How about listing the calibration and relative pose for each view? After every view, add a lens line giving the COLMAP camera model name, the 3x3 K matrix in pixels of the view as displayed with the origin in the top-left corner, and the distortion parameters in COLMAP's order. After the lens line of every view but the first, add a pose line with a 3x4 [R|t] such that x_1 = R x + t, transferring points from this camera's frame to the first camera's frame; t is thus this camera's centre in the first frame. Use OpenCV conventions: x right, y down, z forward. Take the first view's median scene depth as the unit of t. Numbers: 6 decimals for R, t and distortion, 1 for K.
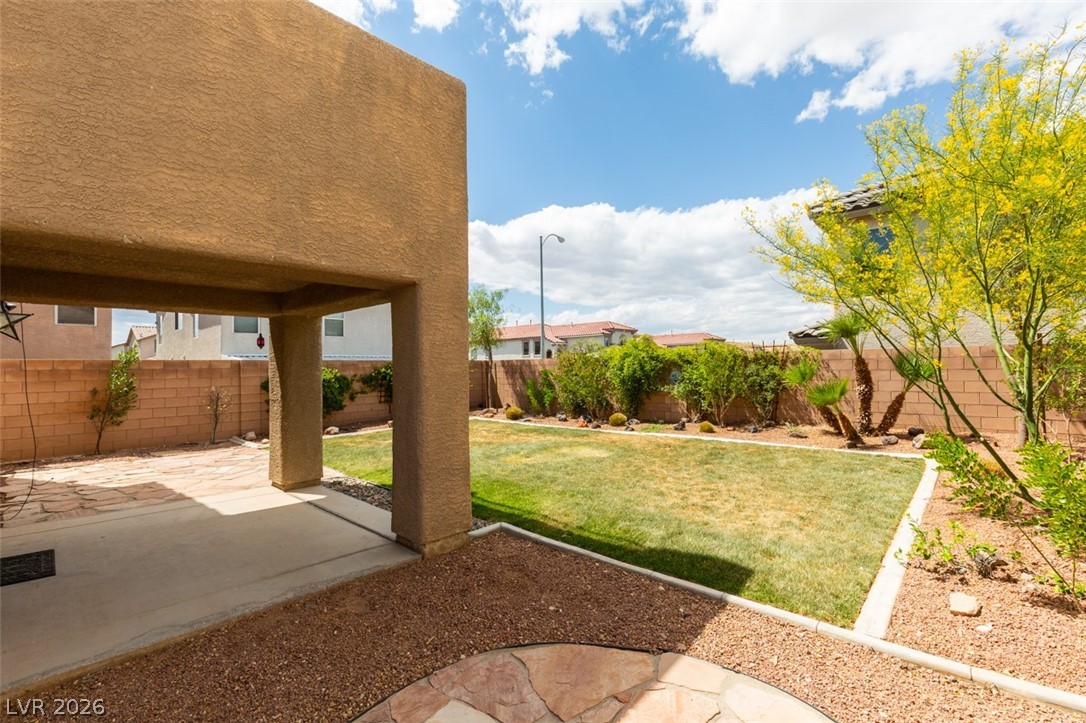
lens RADIAL K [[487.7, 0, 544.8], [0, 487.7, 362.8], [0, 0, 1]] dist [0.002334, 0.000269]
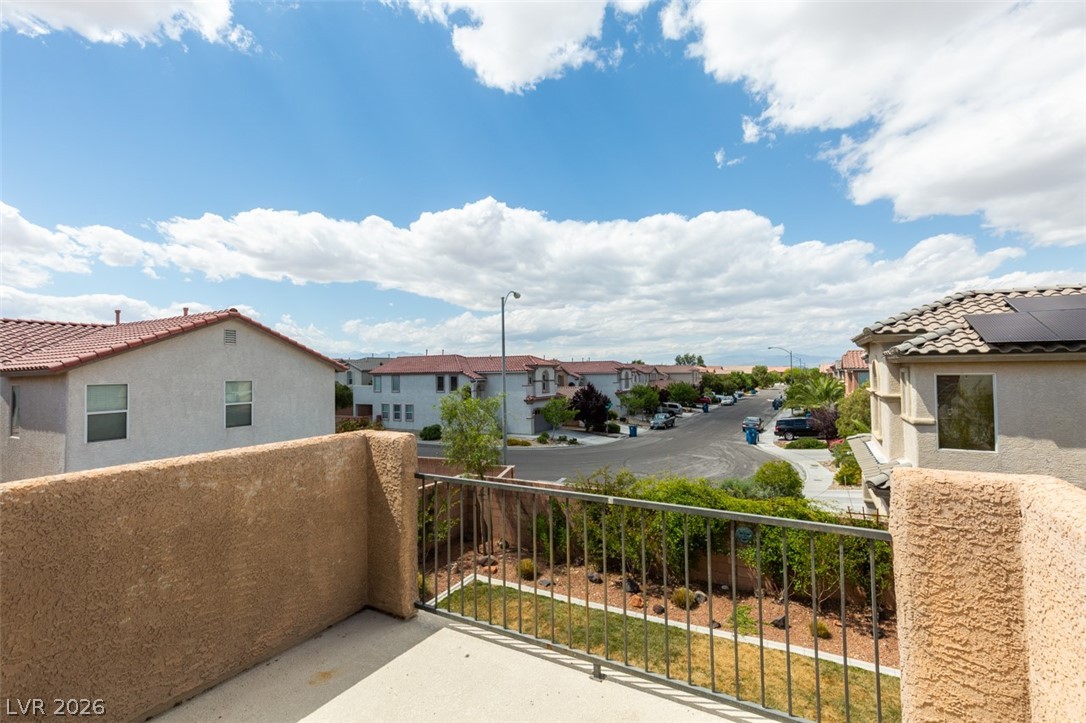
lens RADIAL K [[487.7, 0, 542.1], [0, 487.7, 359.5], [0, 0, 1]] dist [0.002334, 0.000269]
pose [[0.973111, 0.009024, 0.230160, -0.067989], [-0.006376, 0.999905, -0.012246, -0.068729], [-0.230248, 0.010449, 0.973076, 0.071335]]
